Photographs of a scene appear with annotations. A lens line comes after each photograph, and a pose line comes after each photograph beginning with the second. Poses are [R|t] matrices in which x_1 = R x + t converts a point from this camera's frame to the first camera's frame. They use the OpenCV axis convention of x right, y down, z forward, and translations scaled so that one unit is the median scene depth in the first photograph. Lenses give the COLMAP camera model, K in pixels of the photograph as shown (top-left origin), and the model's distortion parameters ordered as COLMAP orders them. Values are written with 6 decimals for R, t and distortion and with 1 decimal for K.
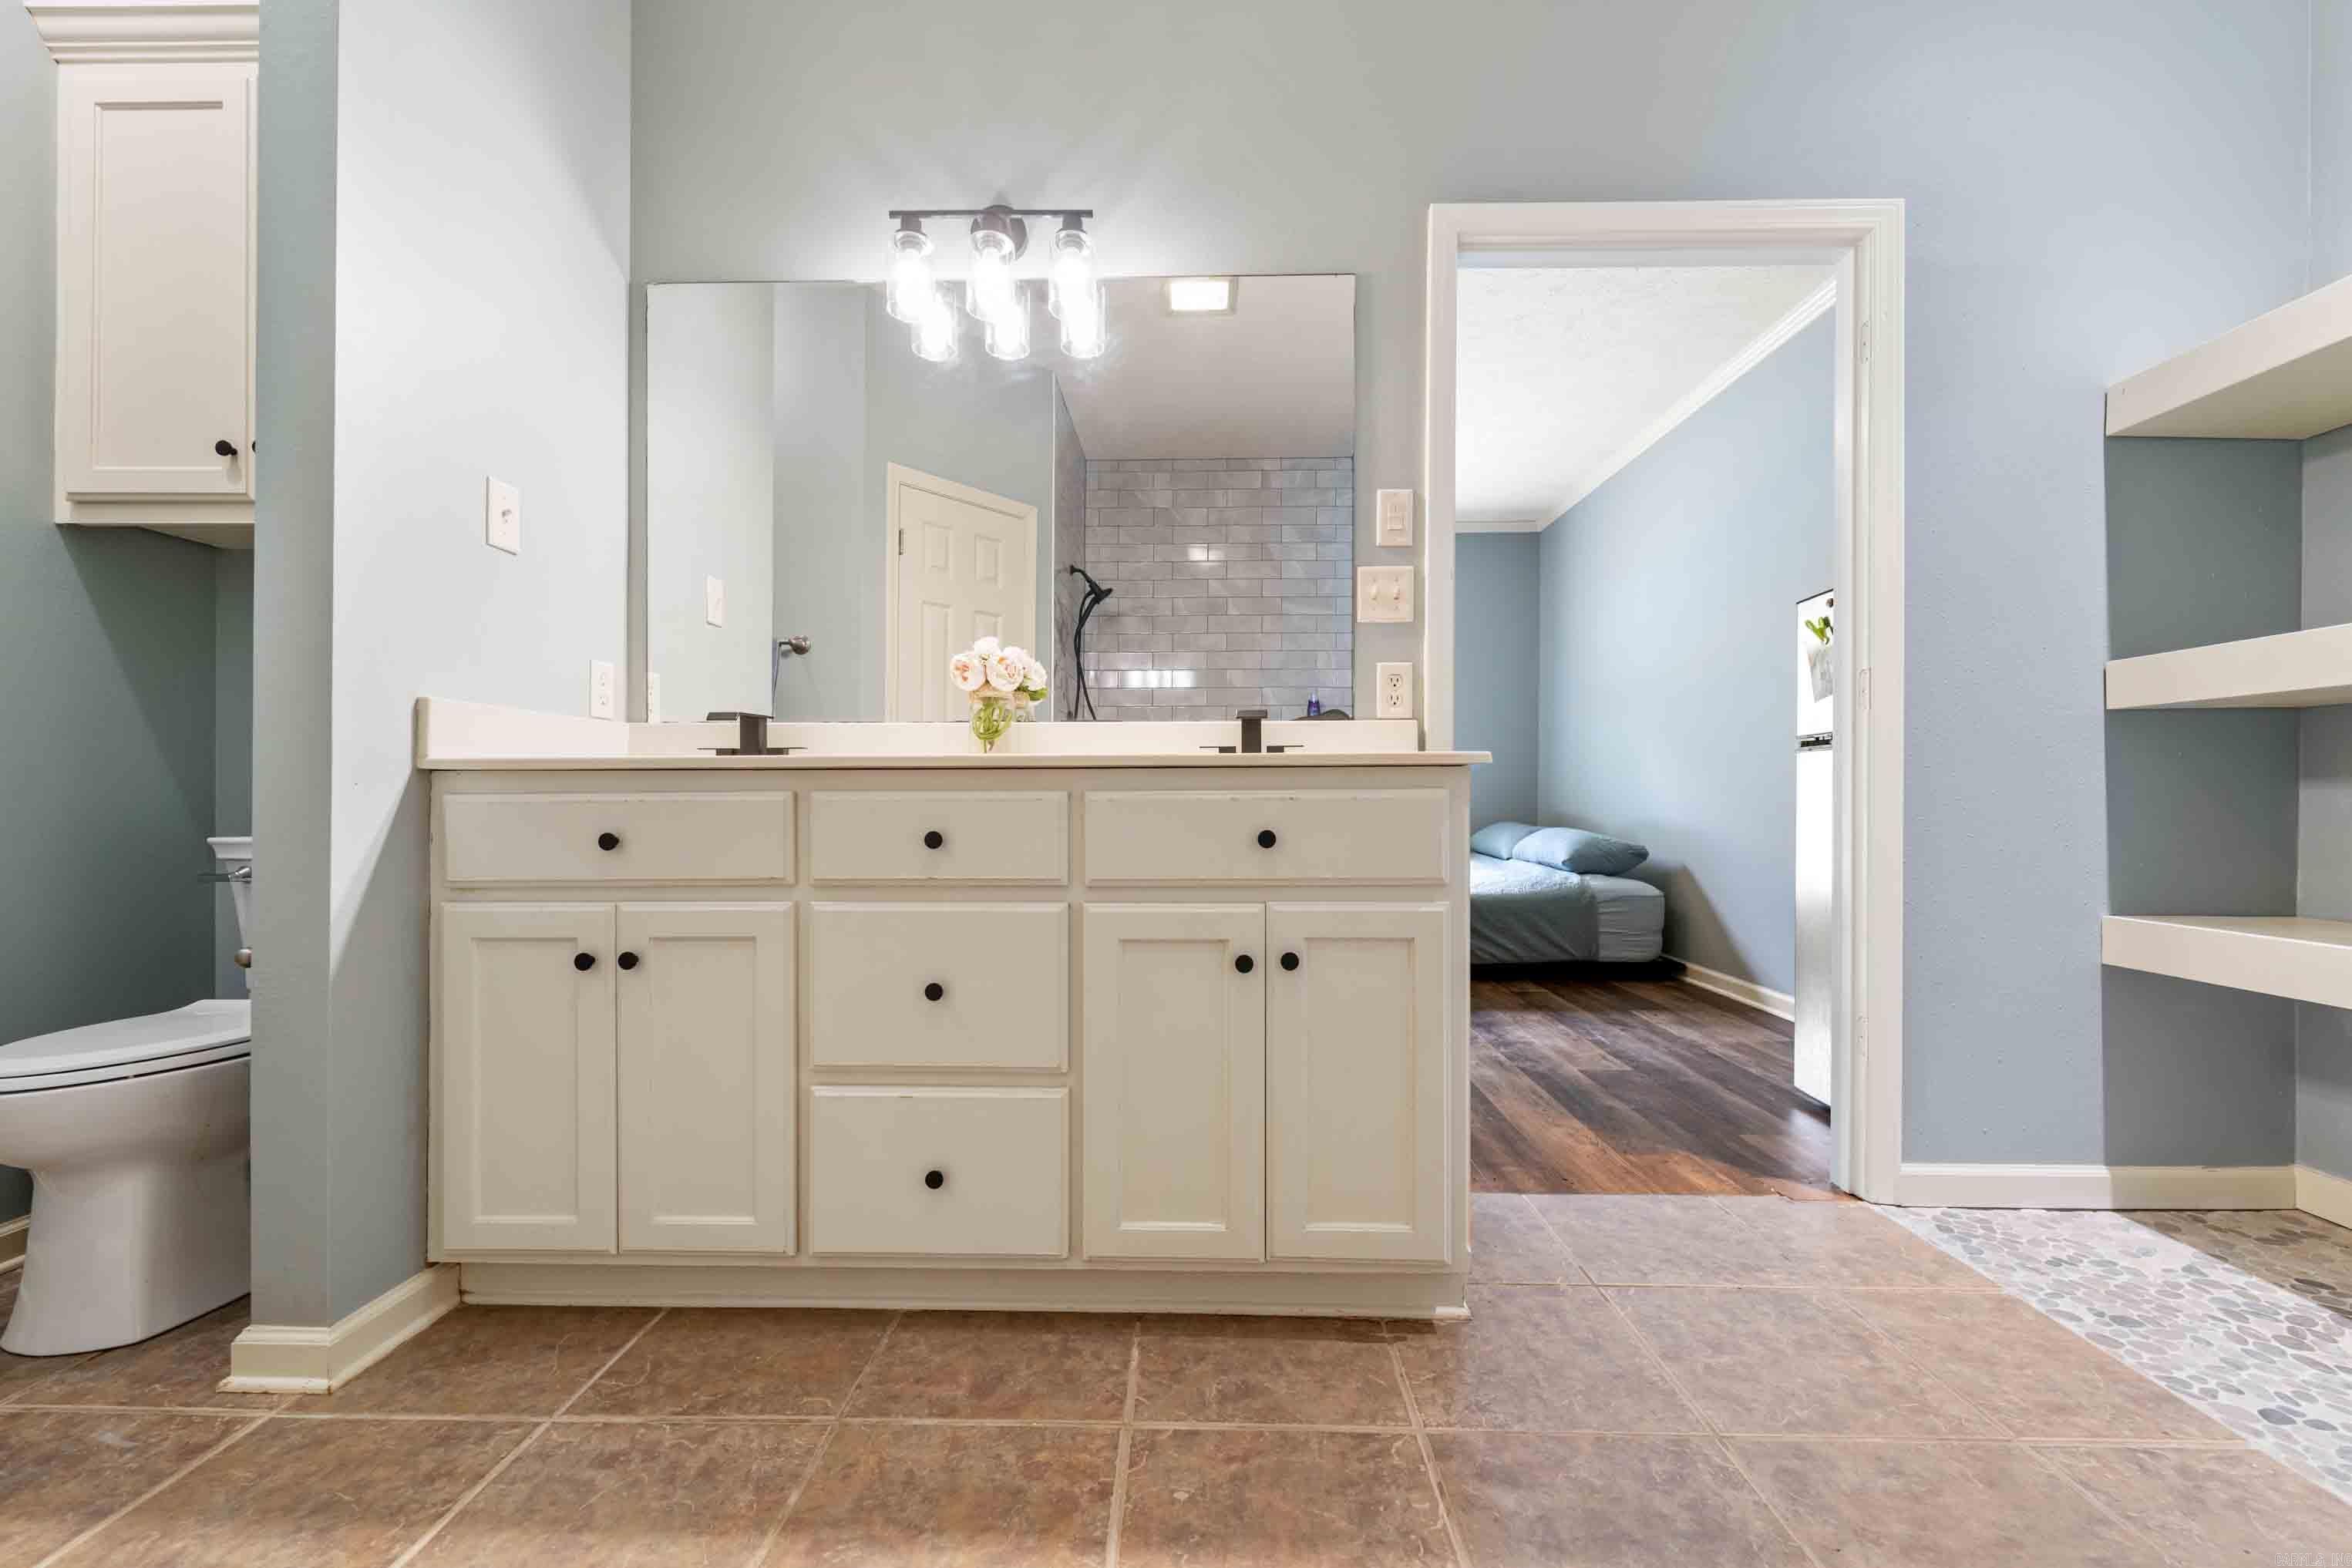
lens RADIAL K [[966.9, 0, 1165.8], [0, 966.9, 797.0], [0, 0, 1]] dist [0.005434, -0.003151]
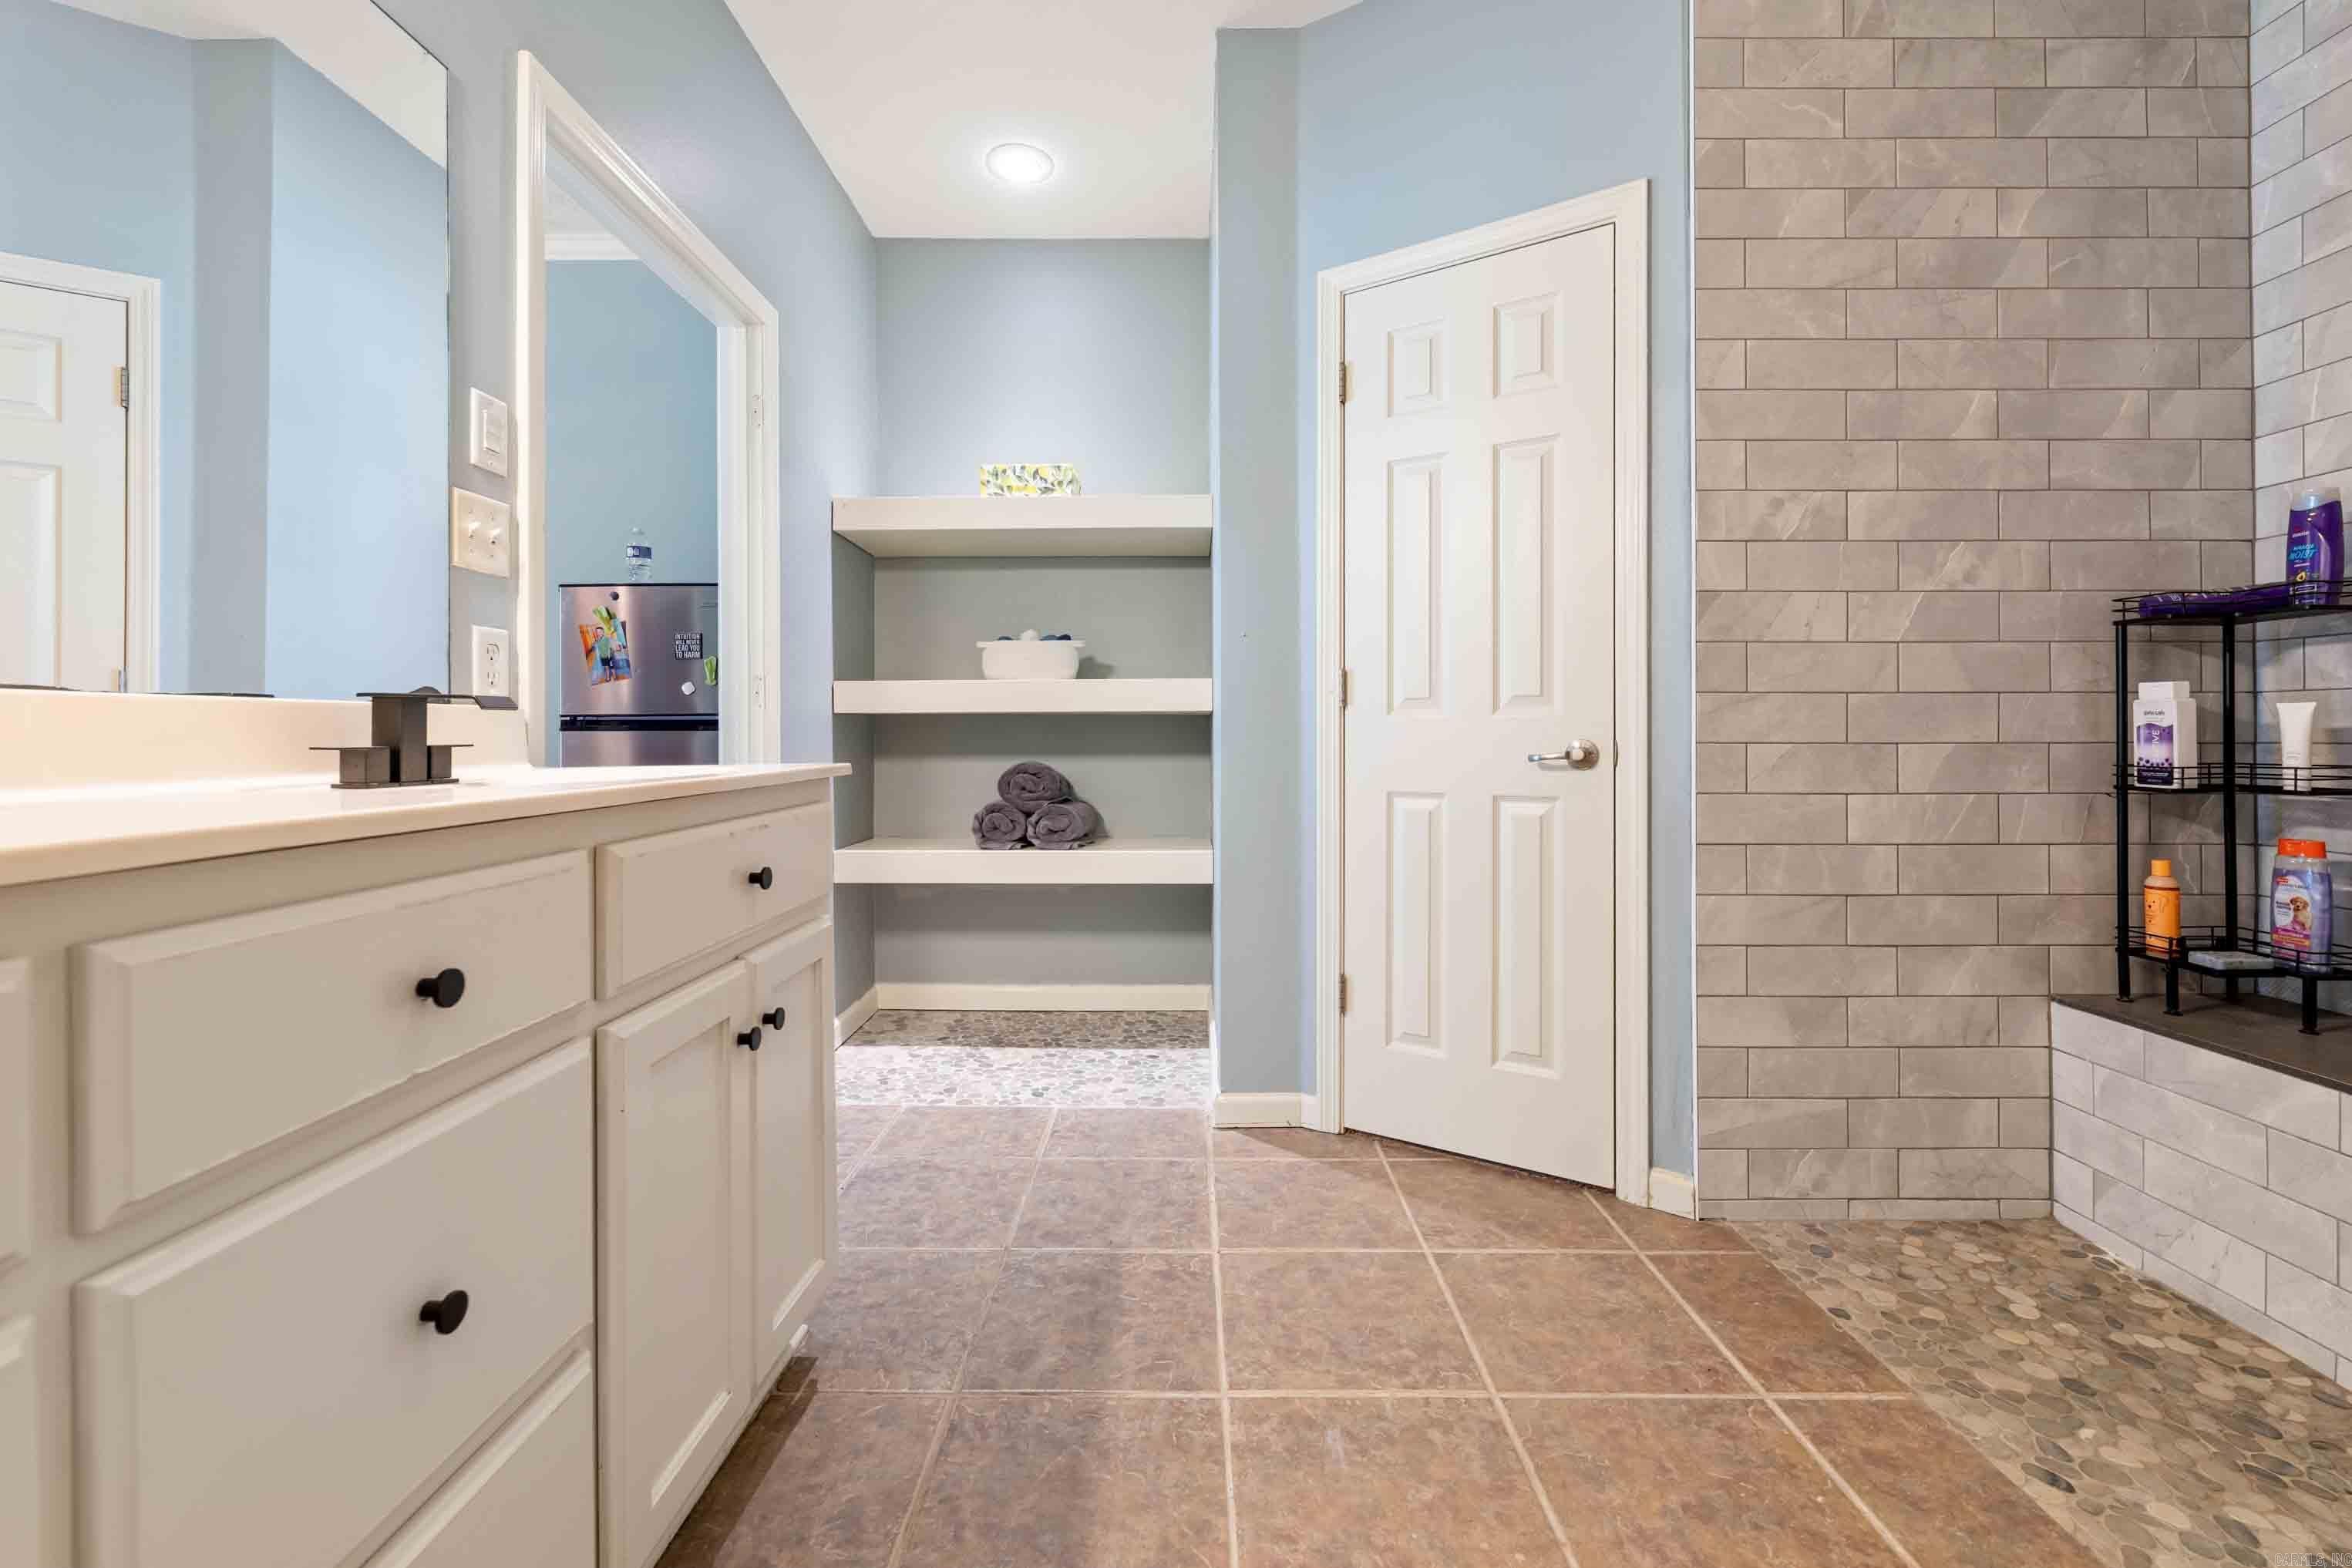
lens RADIAL K [[966.9, 0, 1192.6], [0, 966.9, 733.5], [0, 0, 1]] dist [0.005434, -0.003151]
pose [[-0.036958, 0.000266, 0.999317, -0.728027], [-0.003536, 0.999994, -0.000397, -0.081293], [-0.999311, -0.003549, -0.036957, 0.667189]]
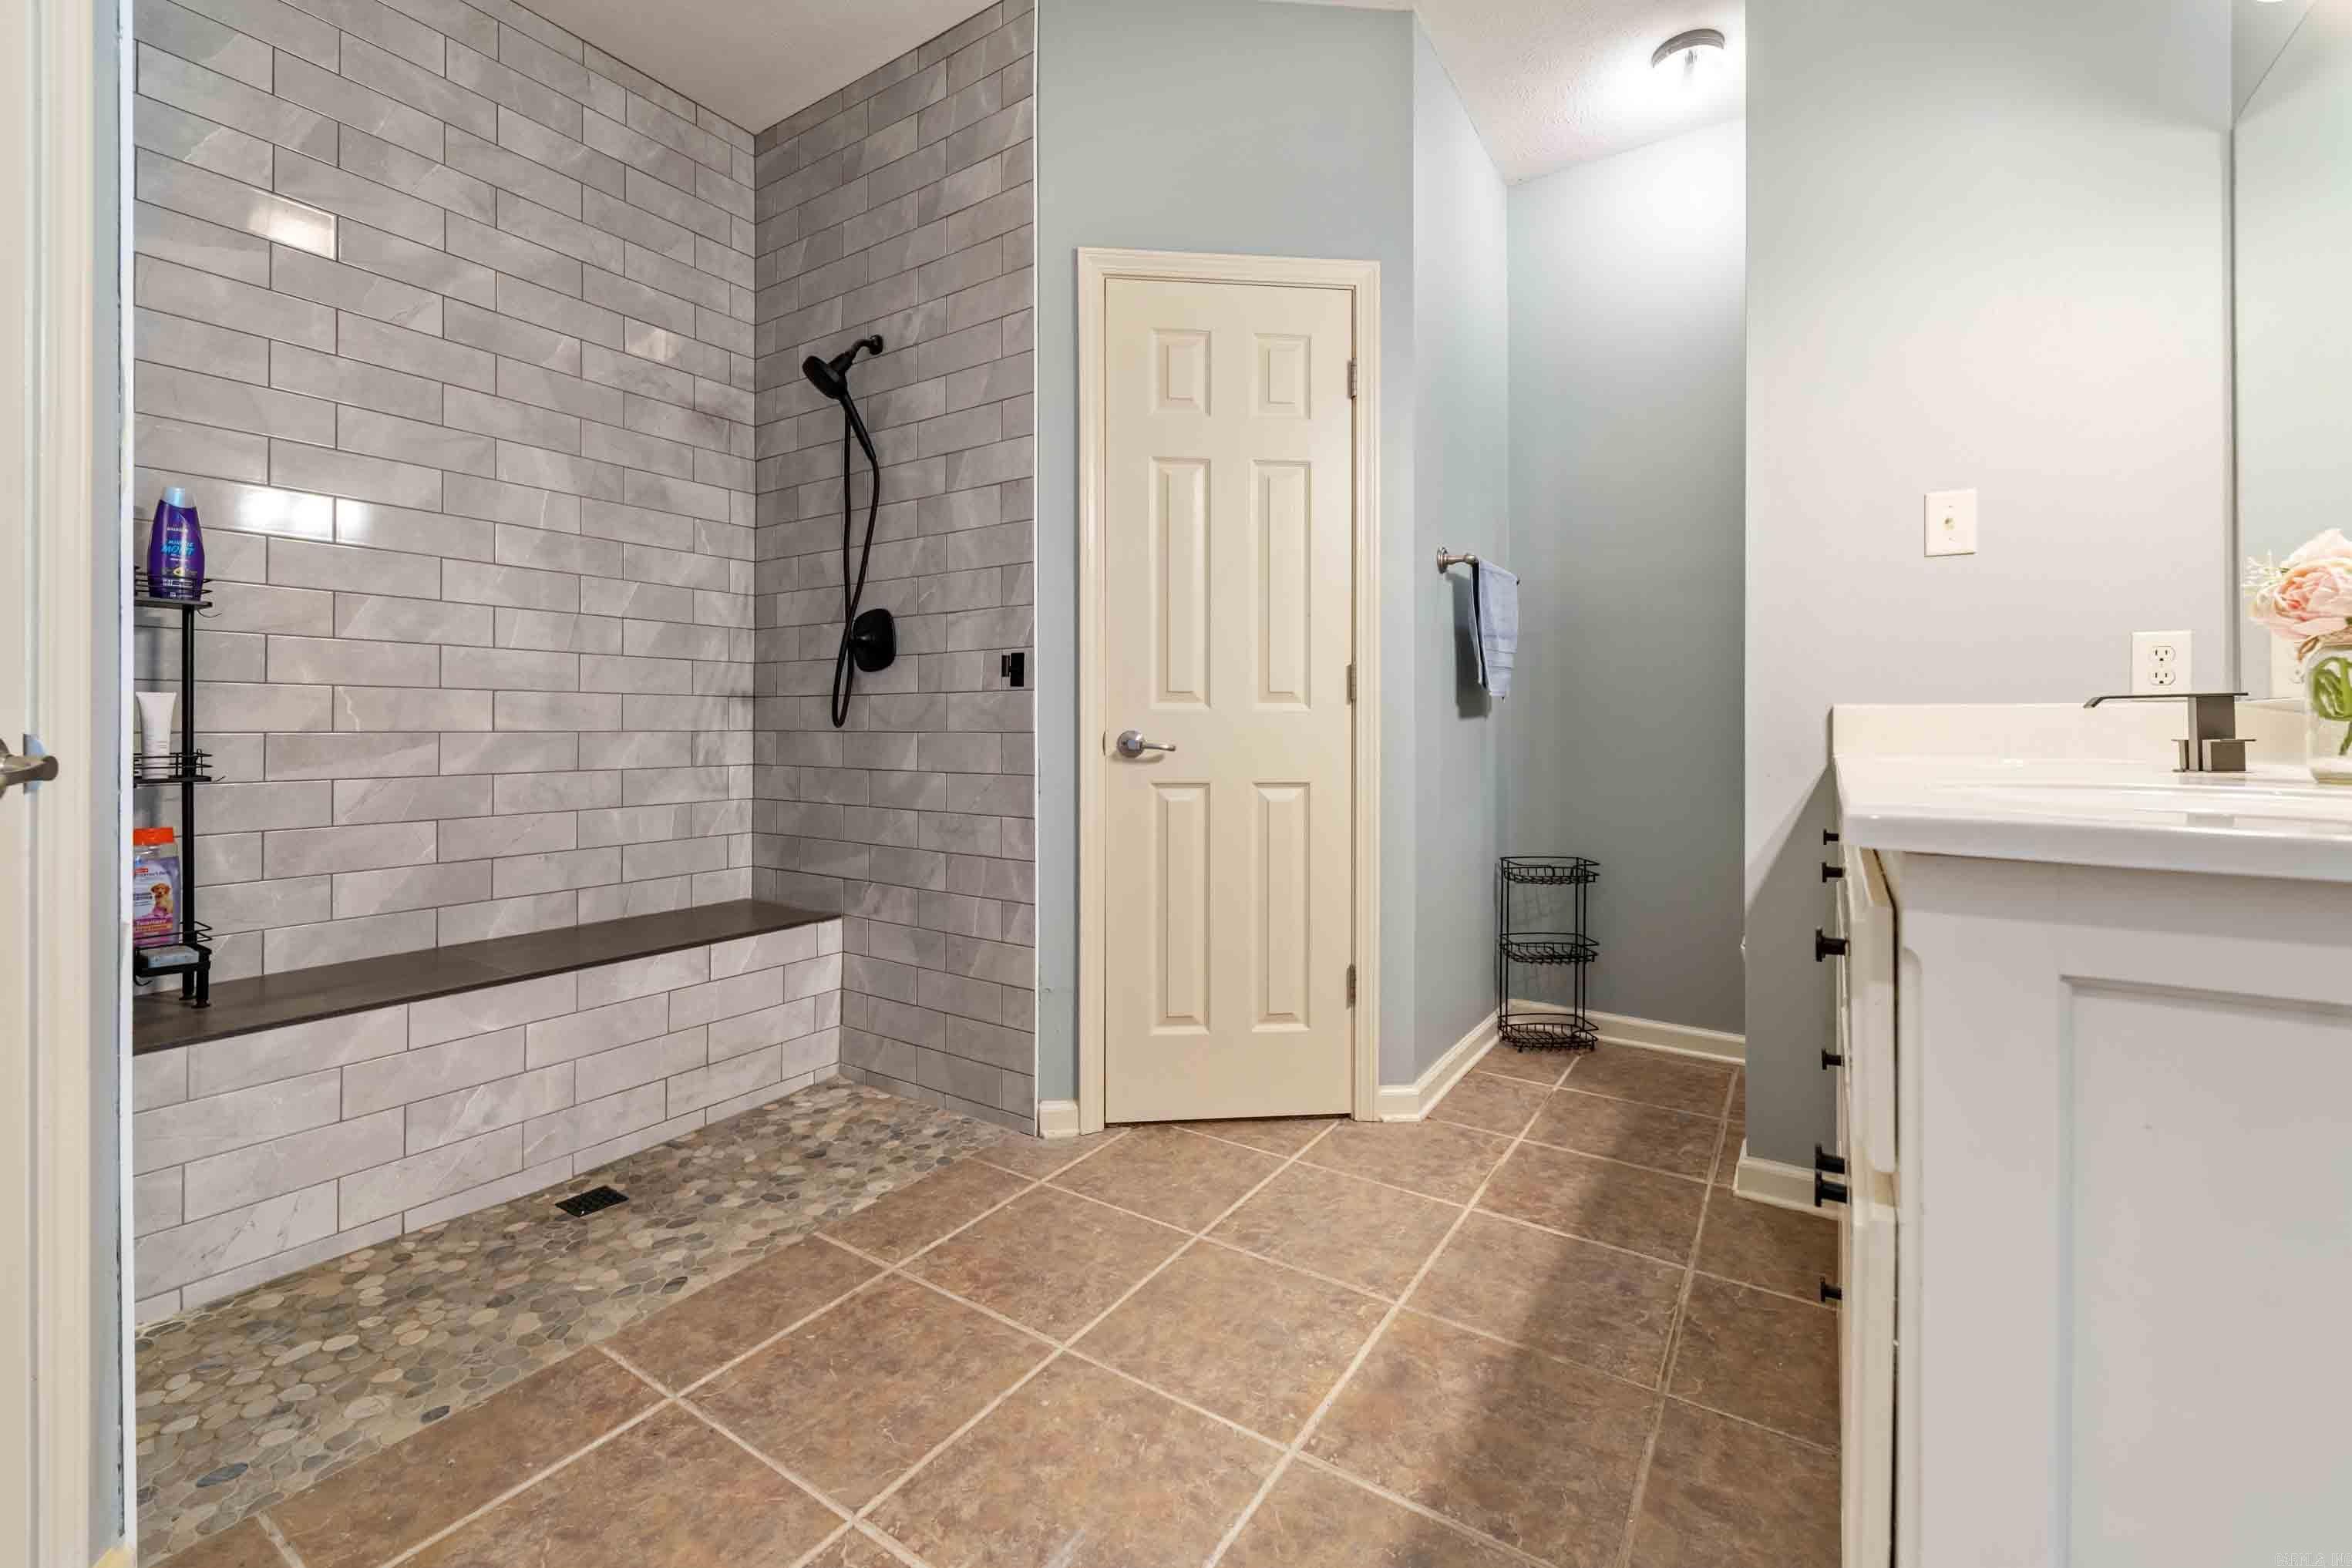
lens RADIAL K [[966.9, 0, 1177.5], [0, 966.9, 731.8], [0, 0, 1]] dist [0.005434, -0.003151]
pose [[-0.526409, 0.003954, -0.850222, 0.741263], [0.000736, 0.999991, 0.004195, -0.079046], [0.850231, 0.001582, -0.526407, 0.972435]]
